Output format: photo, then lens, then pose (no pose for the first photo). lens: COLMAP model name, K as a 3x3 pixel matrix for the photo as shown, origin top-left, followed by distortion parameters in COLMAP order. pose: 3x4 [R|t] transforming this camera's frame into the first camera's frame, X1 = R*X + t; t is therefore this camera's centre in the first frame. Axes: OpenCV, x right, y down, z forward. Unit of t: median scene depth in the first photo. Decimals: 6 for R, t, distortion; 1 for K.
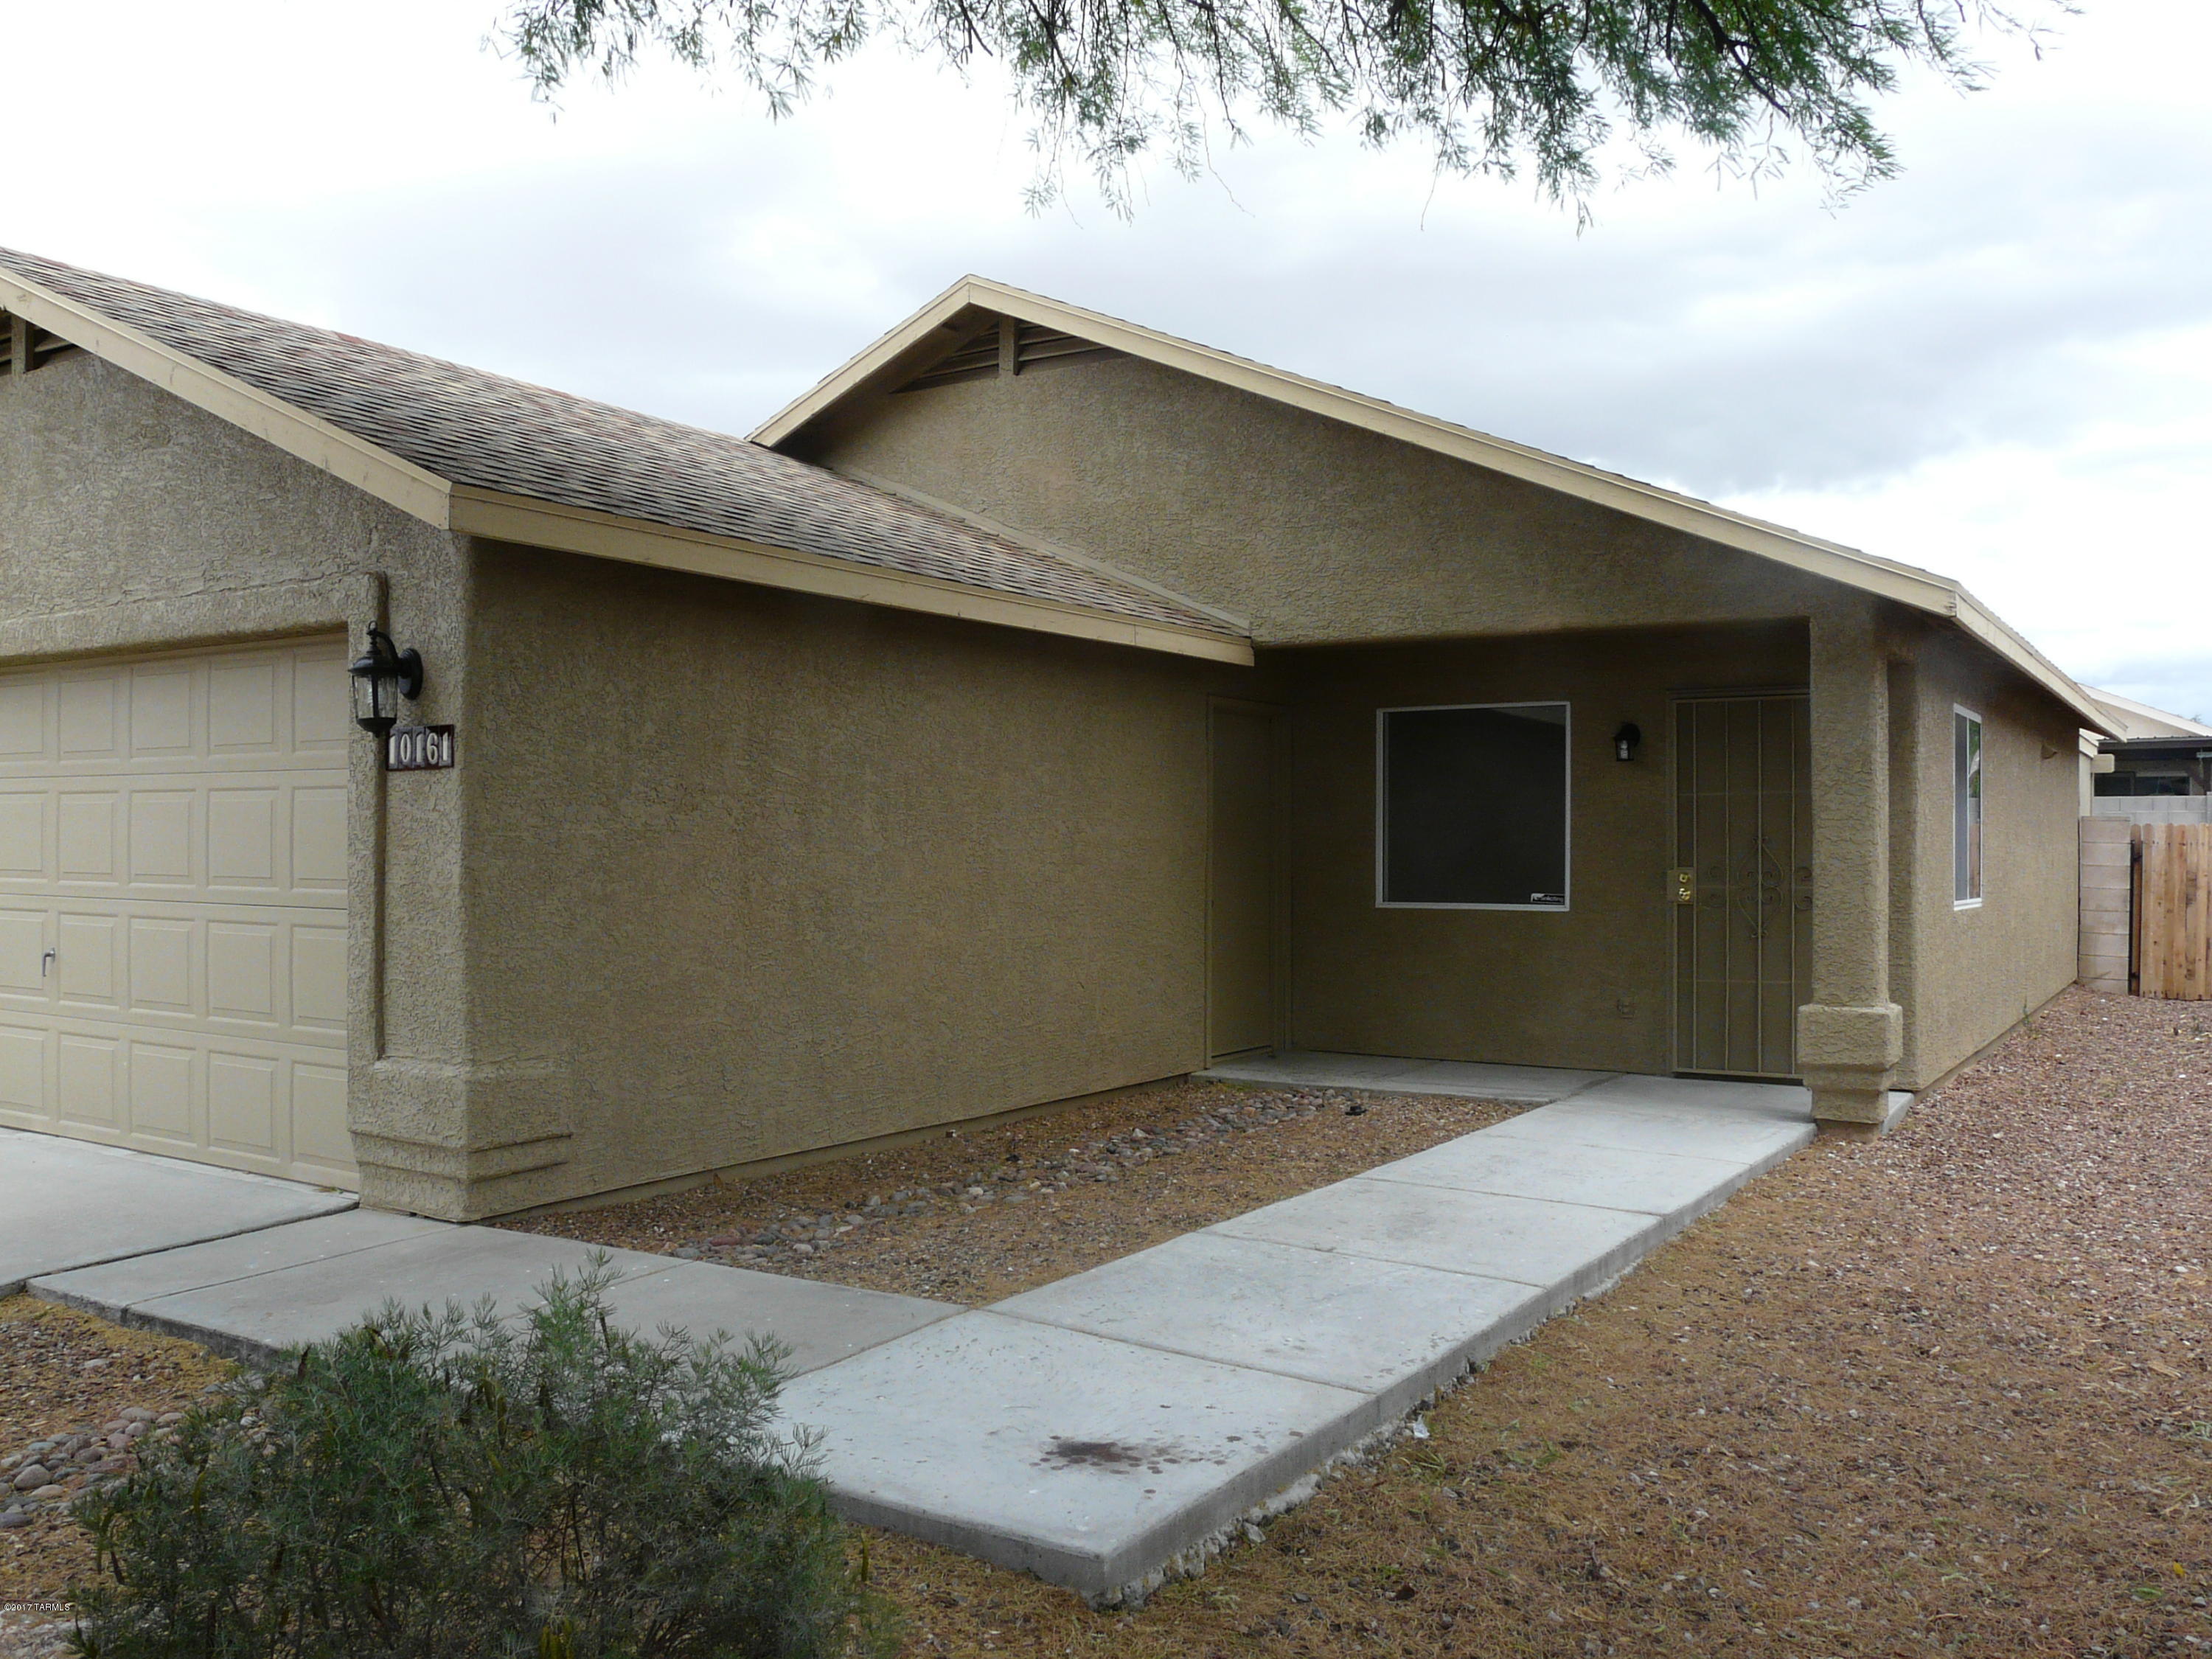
lens RADIAL K [[1825.6, 0, 1096.6], [0, 1825.6, 837.4], [0, 0, 1]] dist [-0.052251, 0.053302]
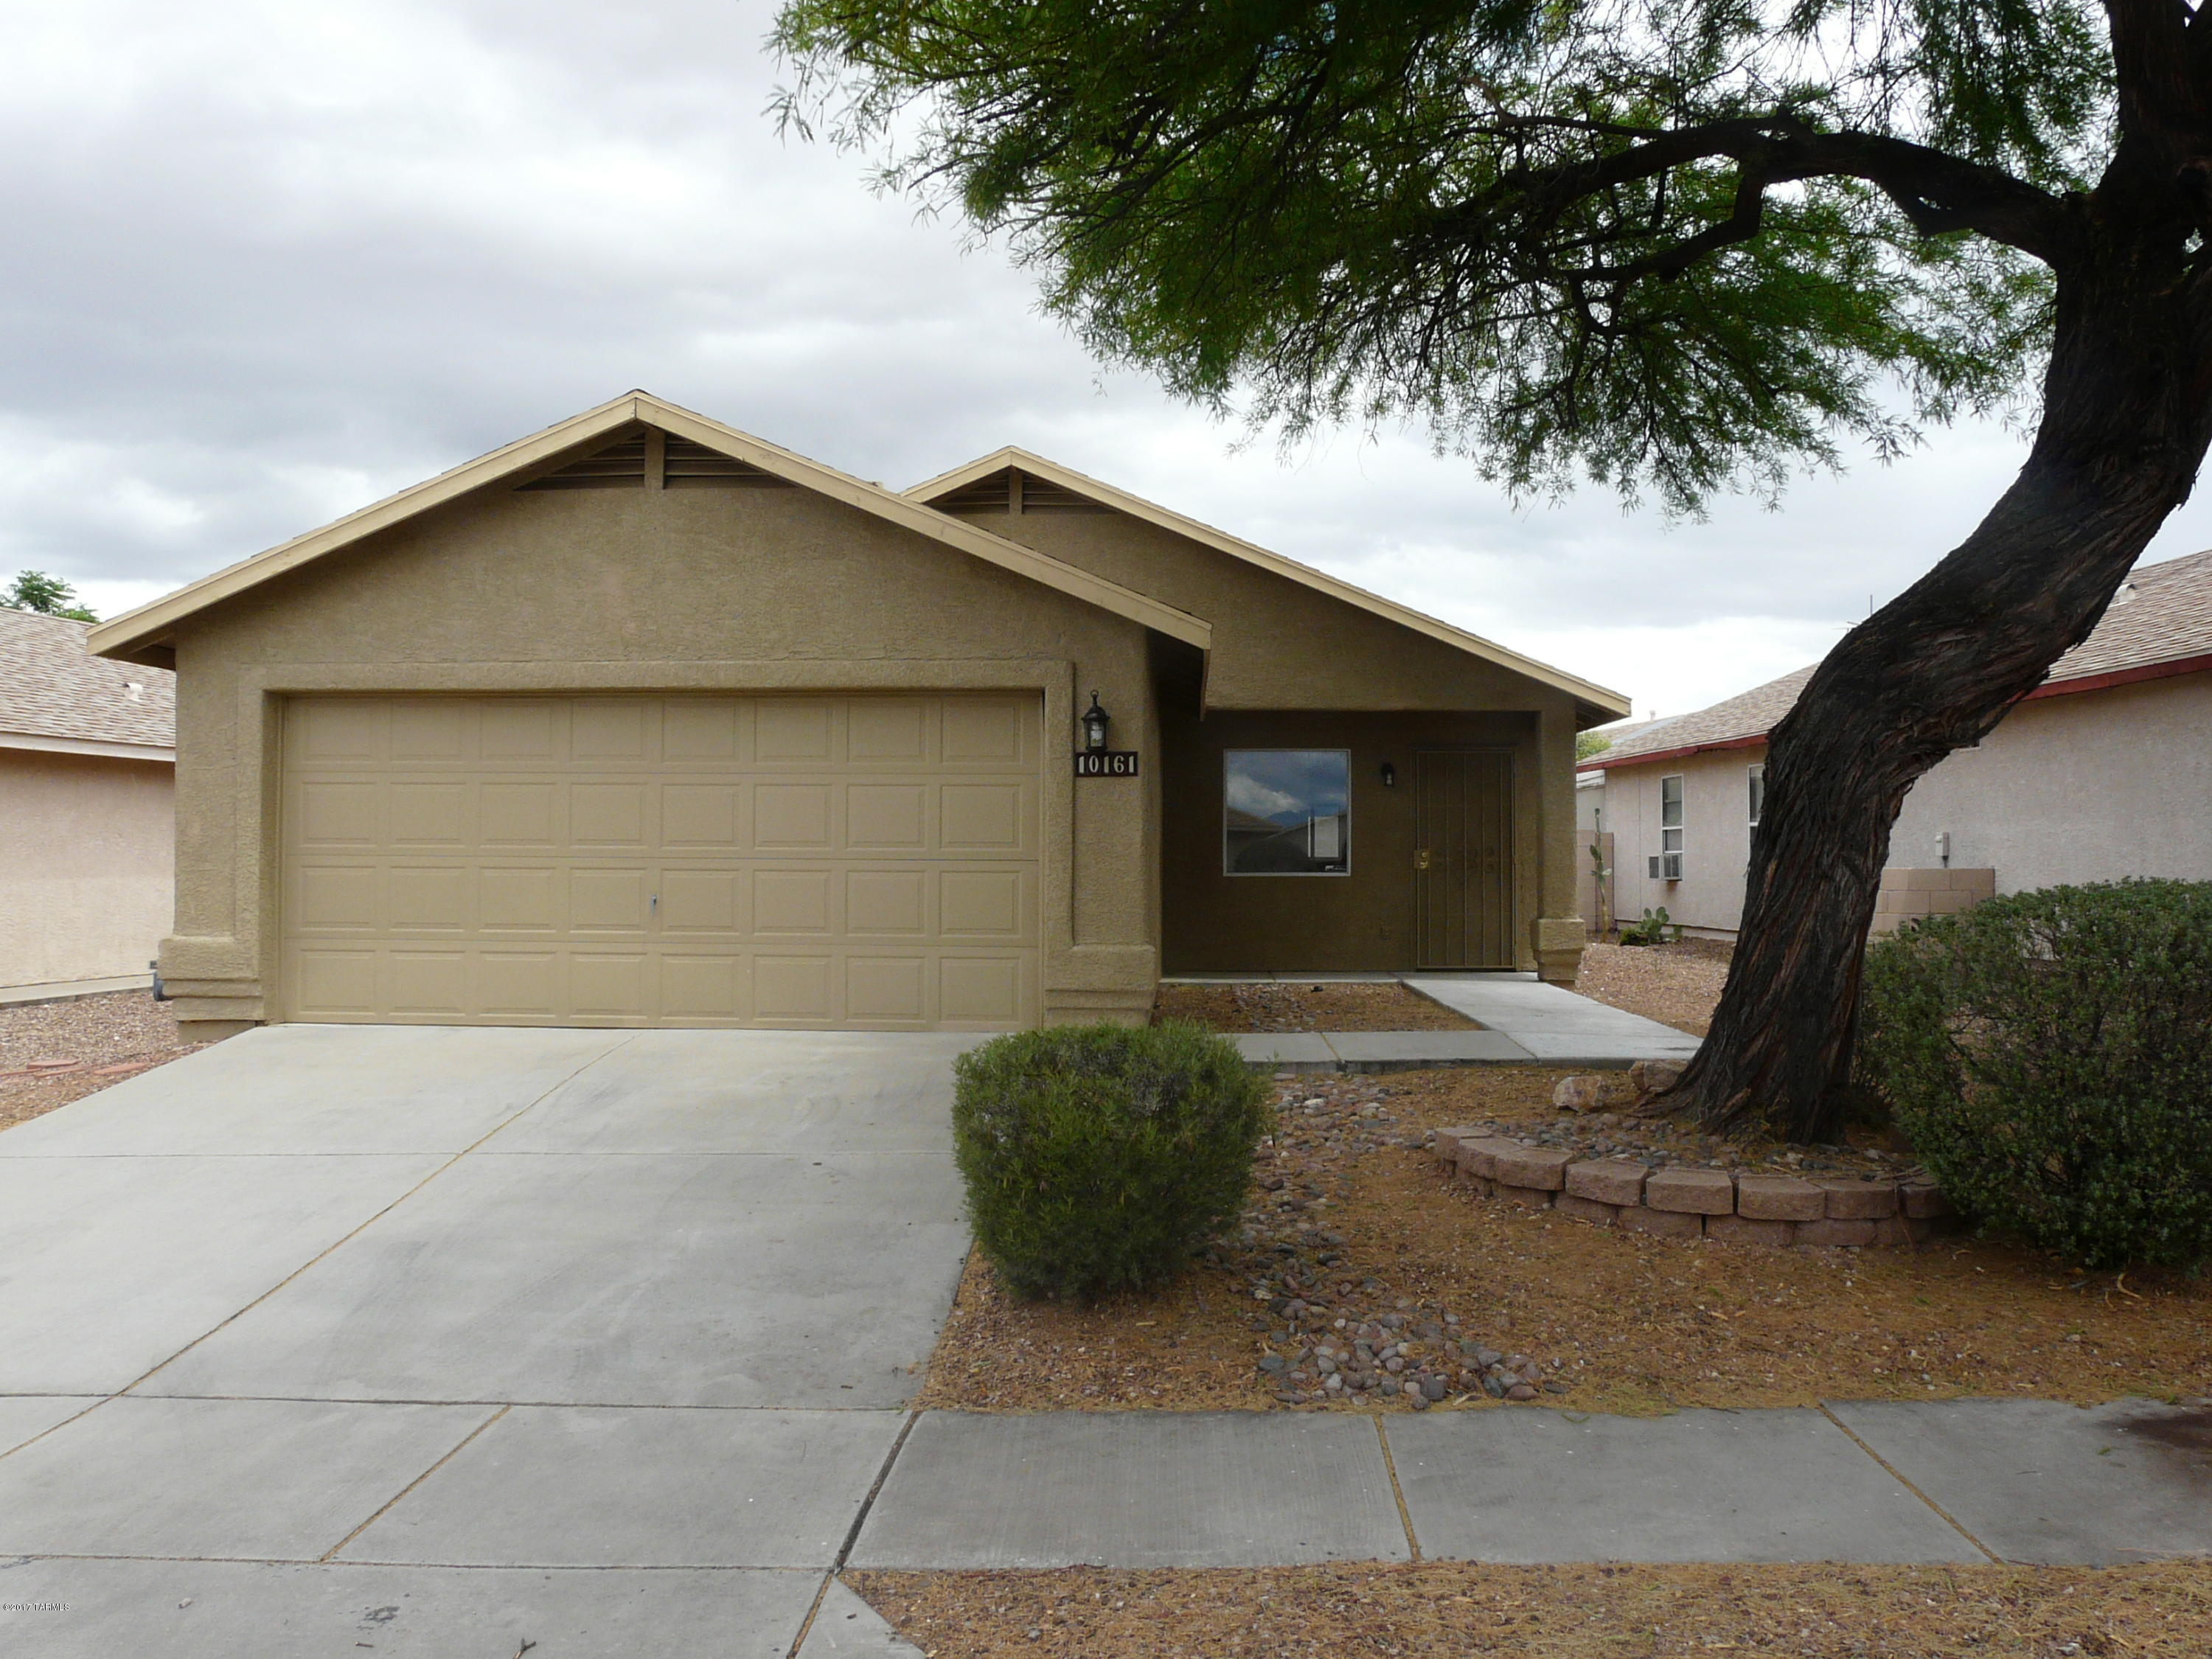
lens RADIAL K [[1825.6, 0, 1112.2], [0, 1825.6, 814.0], [0, 0, 1]] dist [-0.052251, 0.053302]
pose [[0.857176, 0.013792, 0.514839, -1.119462], [-0.000468, 0.999662, -0.026001, 0.038964], [-0.515024, 0.022047, 0.856892, -0.442814]]
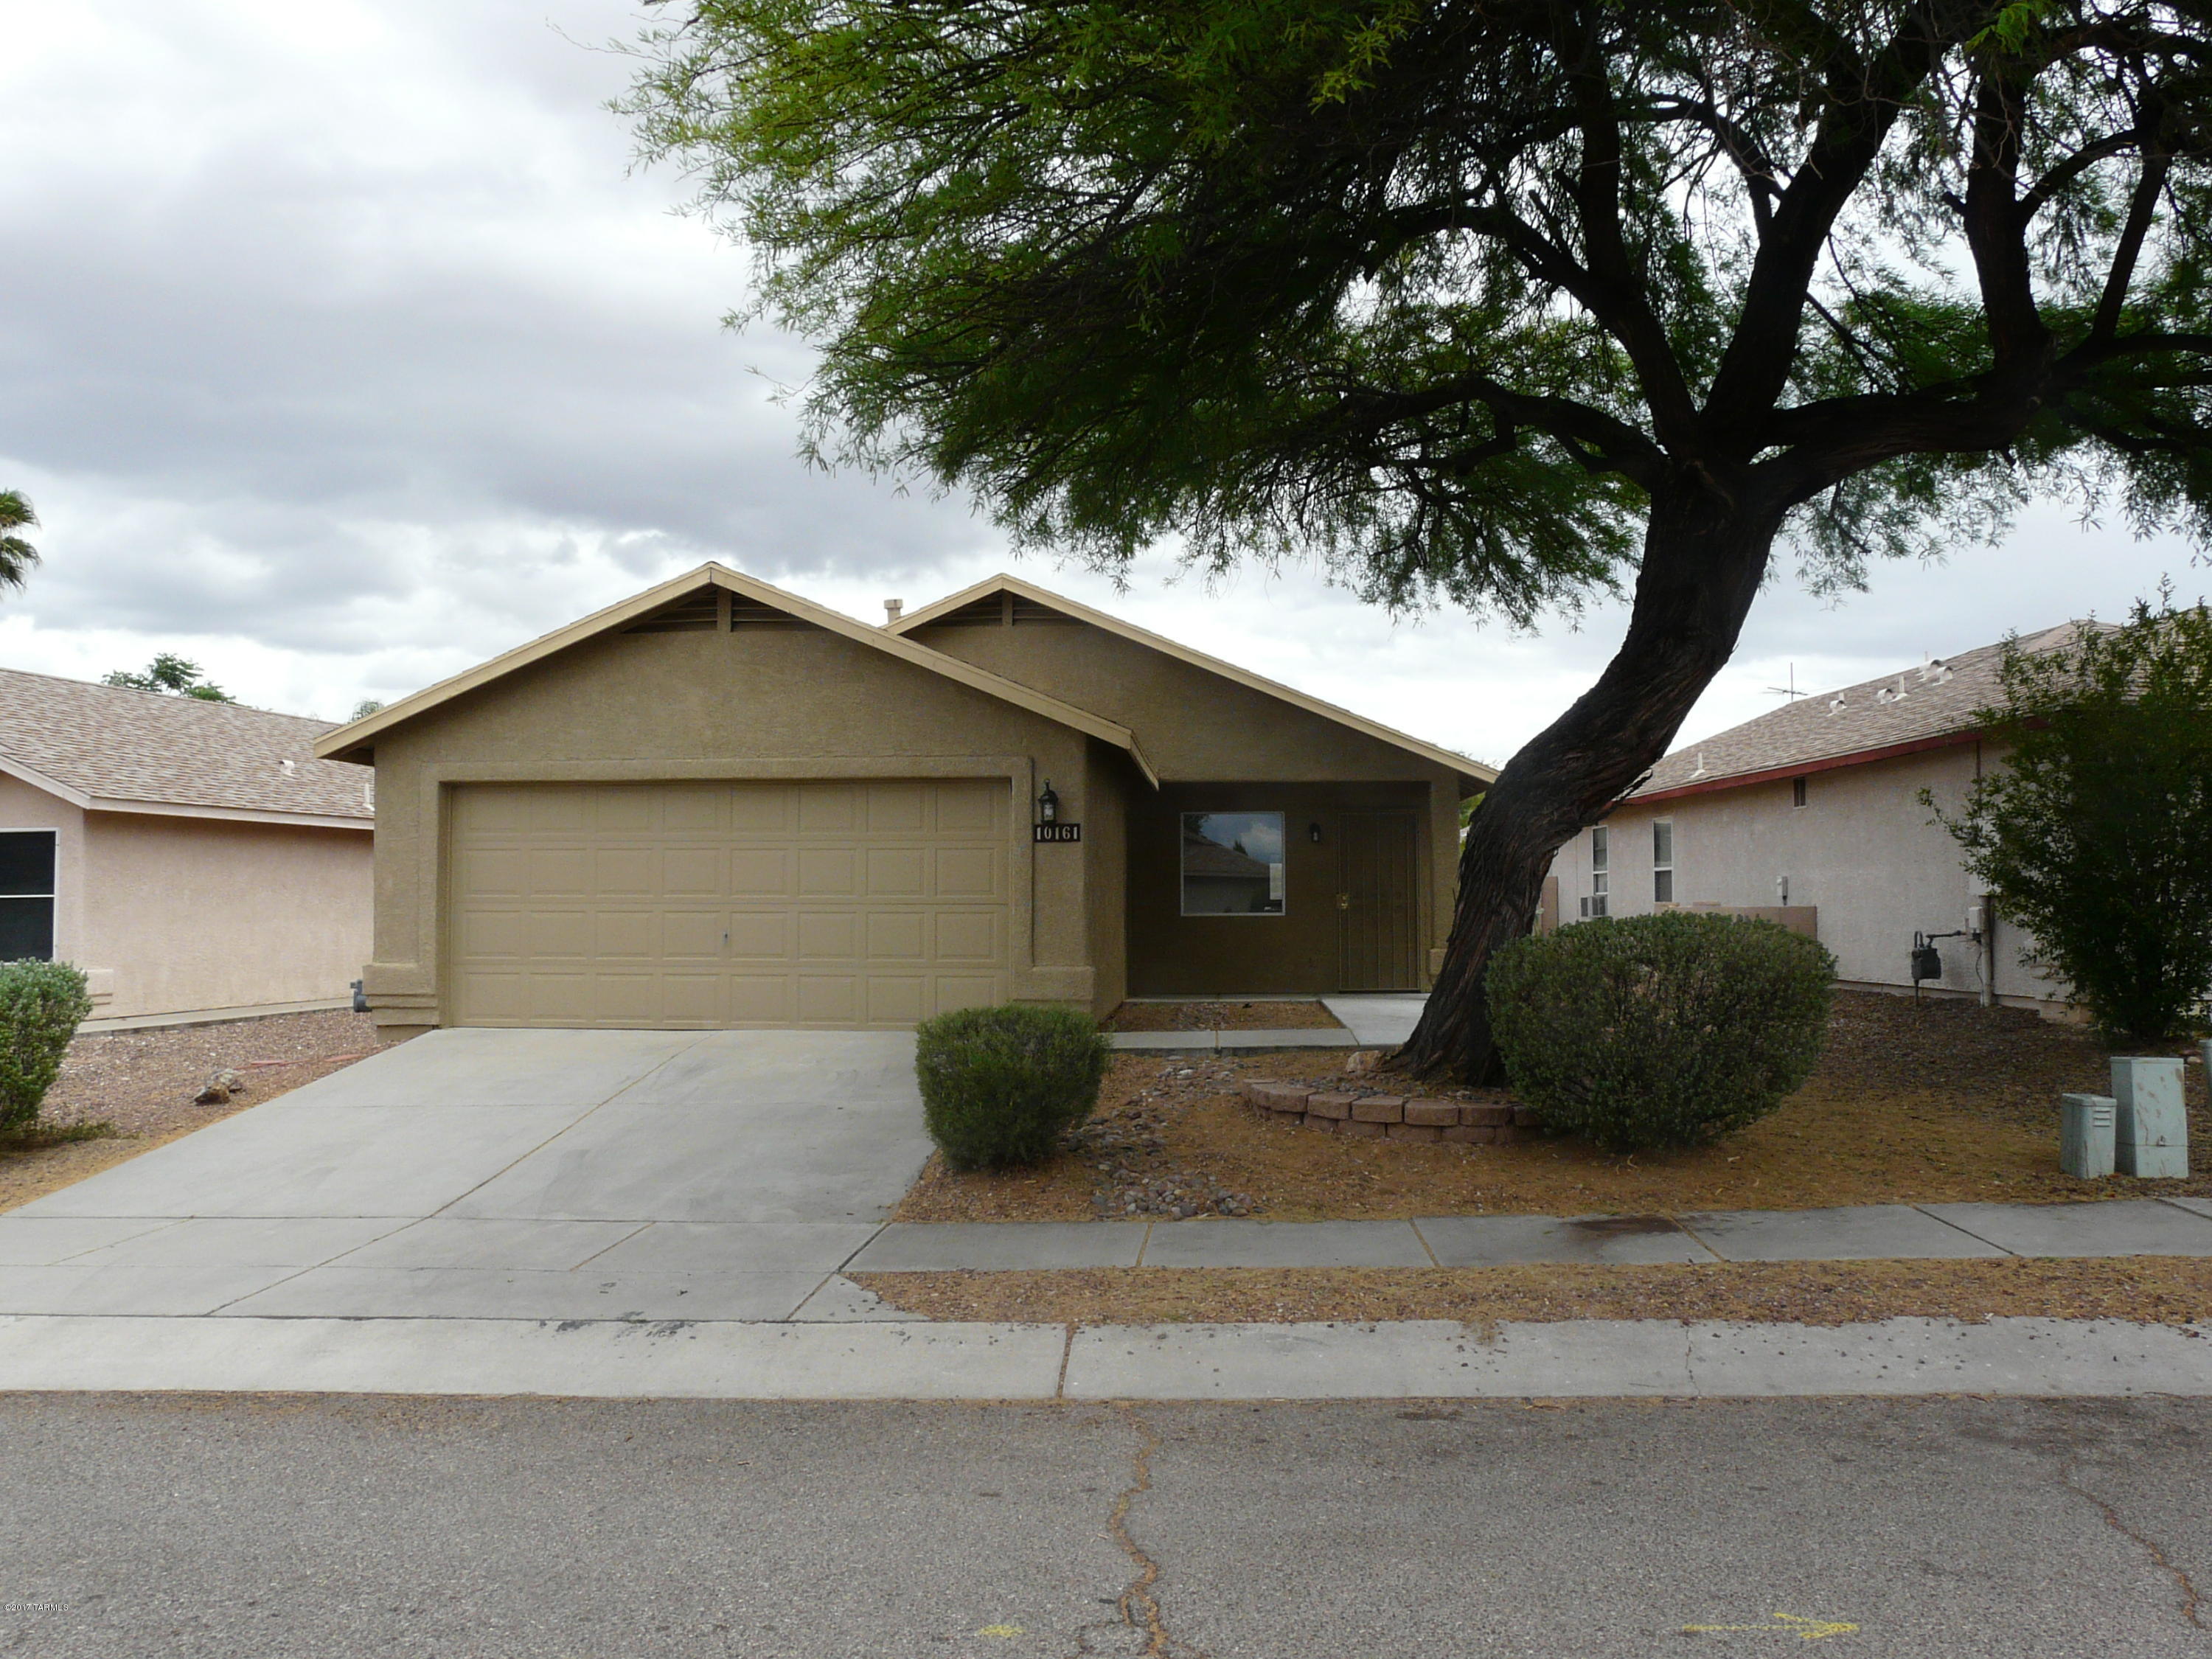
lens RADIAL K [[1825.6, 0, 1102.0], [0, 1825.6, 837.2], [0, 0, 1]] dist [-0.052251, 0.053302]
pose [[0.873539, 0.013635, 0.486563, -1.301823], [0.004929, 0.999309, -0.036851, 0.039349], [-0.486729, 0.034589, 0.872868, -0.968574]]
